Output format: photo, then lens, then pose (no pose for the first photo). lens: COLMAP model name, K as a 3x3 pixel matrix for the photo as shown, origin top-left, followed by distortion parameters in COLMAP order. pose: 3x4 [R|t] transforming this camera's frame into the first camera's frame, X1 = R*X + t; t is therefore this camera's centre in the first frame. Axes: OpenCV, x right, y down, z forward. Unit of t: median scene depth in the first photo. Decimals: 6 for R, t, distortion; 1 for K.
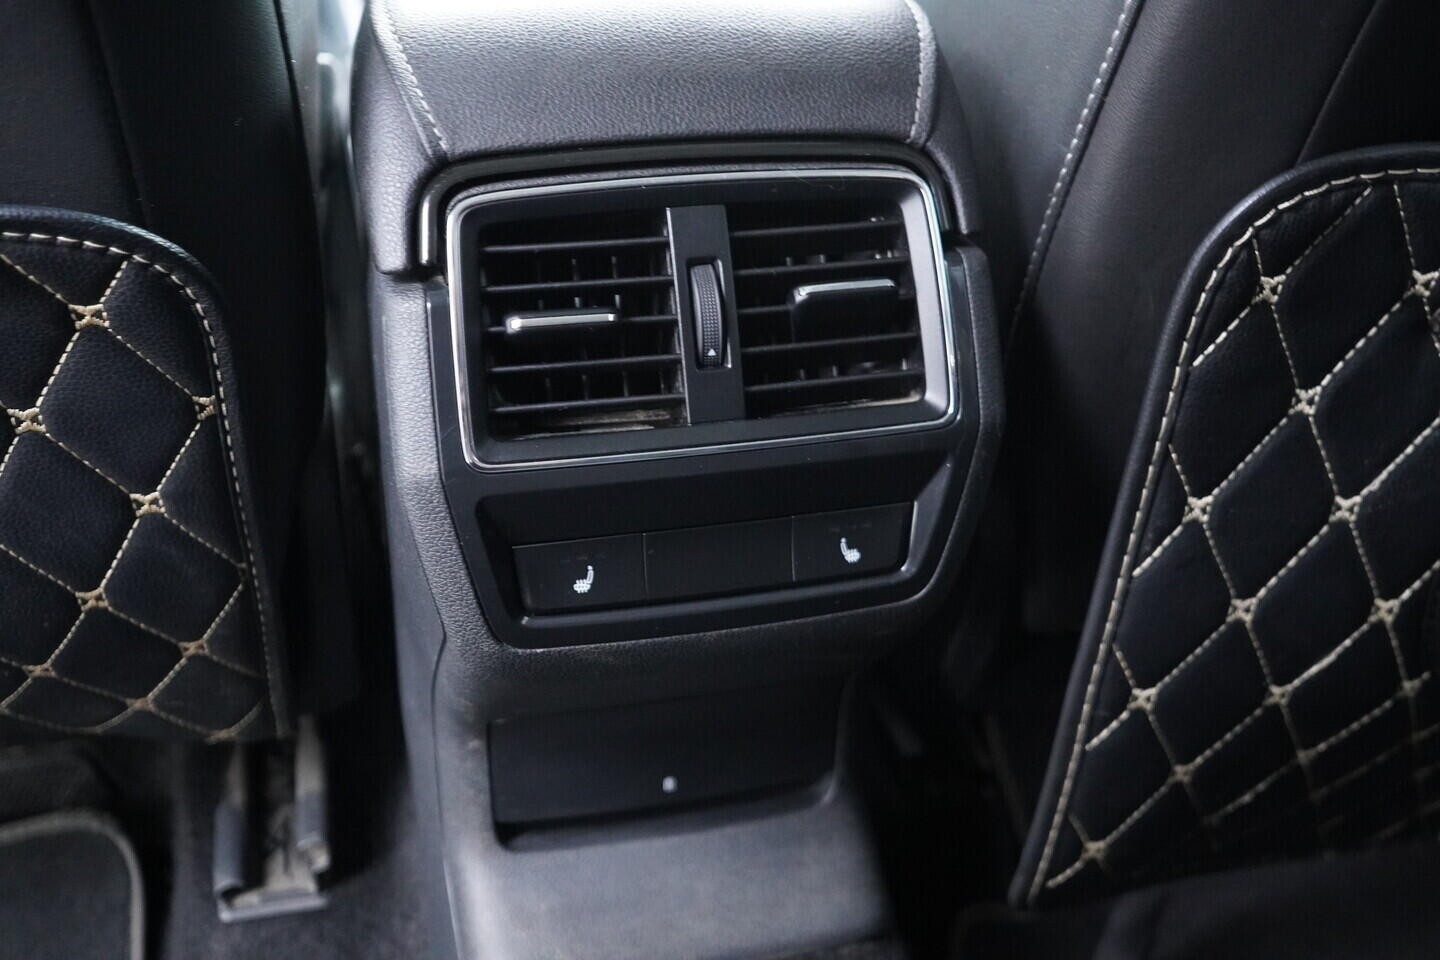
lens RADIAL K [[1476.0, 0, 720.2], [0, 1476.0, 479.9], [0, 0, 1]] dist [0.002466, 0.000000]
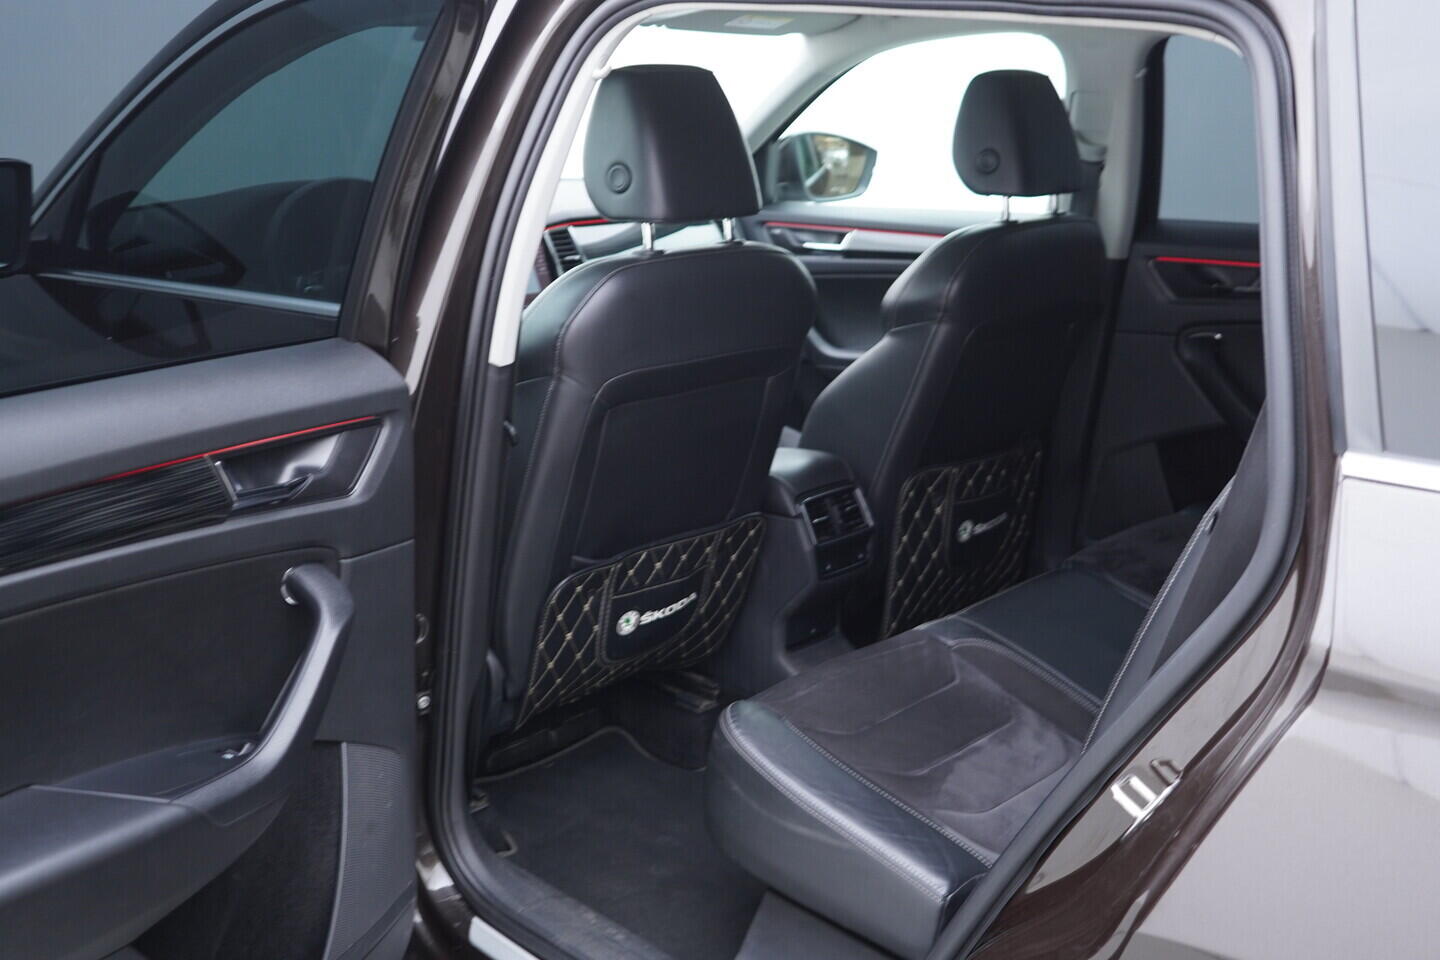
lens RADIAL K [[1466.2, 0, 718.9], [0, 1466.2, 481.0], [0, 0, 1]] dist [0.005160, 0.000000]
pose [[0.848038, -0.161943, 0.504585, -2.765576], [0.272837, 0.949696, -0.153748, 0.435497], [-0.454304, 0.268053, 0.849562, -3.103601]]
